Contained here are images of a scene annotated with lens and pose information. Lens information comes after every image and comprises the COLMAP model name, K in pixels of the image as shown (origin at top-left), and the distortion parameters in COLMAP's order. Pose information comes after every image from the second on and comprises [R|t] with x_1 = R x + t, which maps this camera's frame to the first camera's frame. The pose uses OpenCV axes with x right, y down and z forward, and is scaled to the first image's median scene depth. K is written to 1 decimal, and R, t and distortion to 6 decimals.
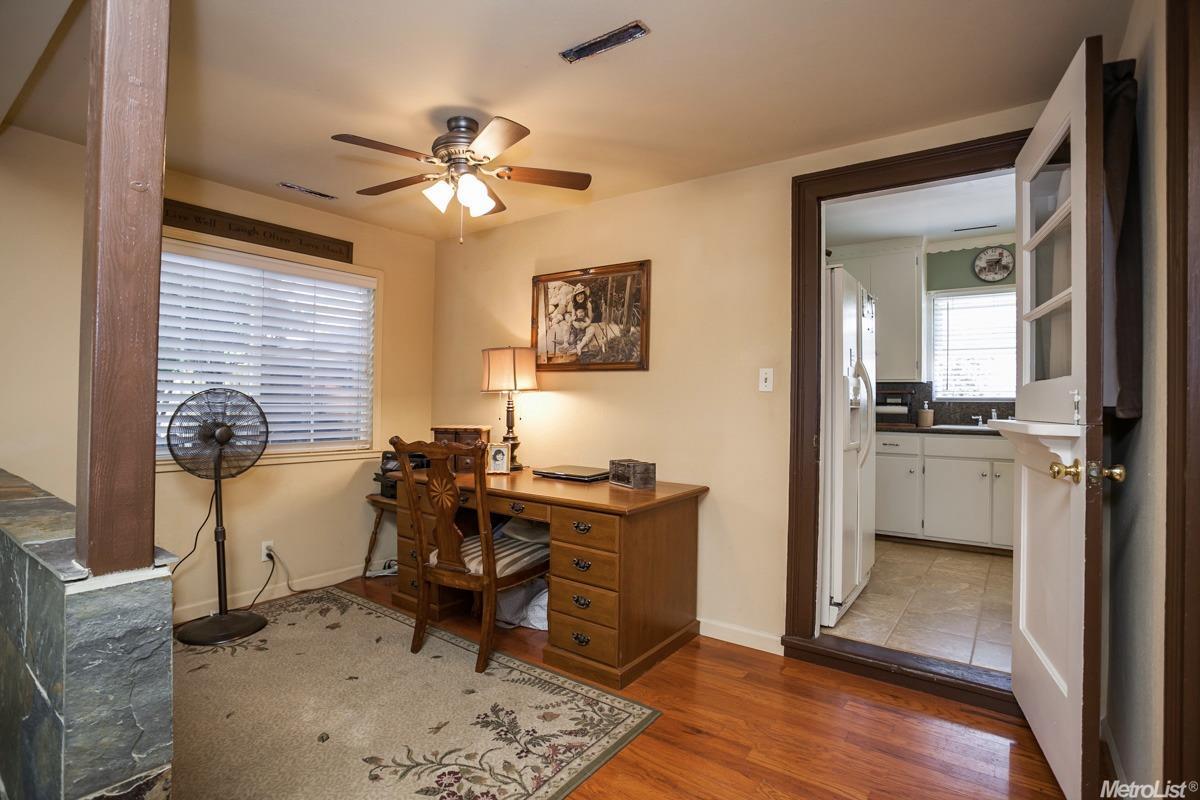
lens RADIAL K [[579.6, 0, 600.8], [0, 579.6, 388.8], [0, 0, 1]] dist [-0.040540, 0.000603]
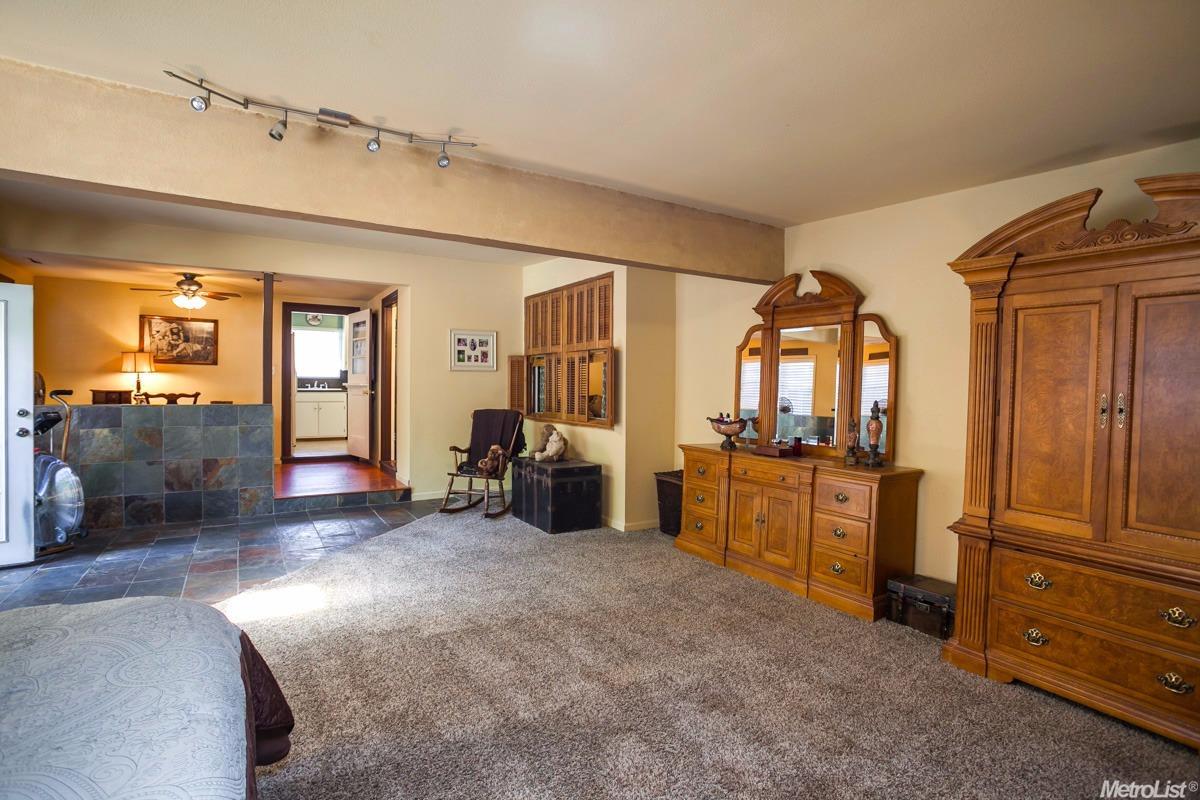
lens RADIAL K [[579.6, 0, 600.8], [0, 579.6, 388.8], [0, 0, 1]] dist [-0.040540, 0.000603]
pose [[0.363627, -0.015070, 0.931423, -1.426784], [-0.026343, 0.999303, 0.026453, -0.034281], [-0.931172, -0.034155, 0.362976, -1.258355]]
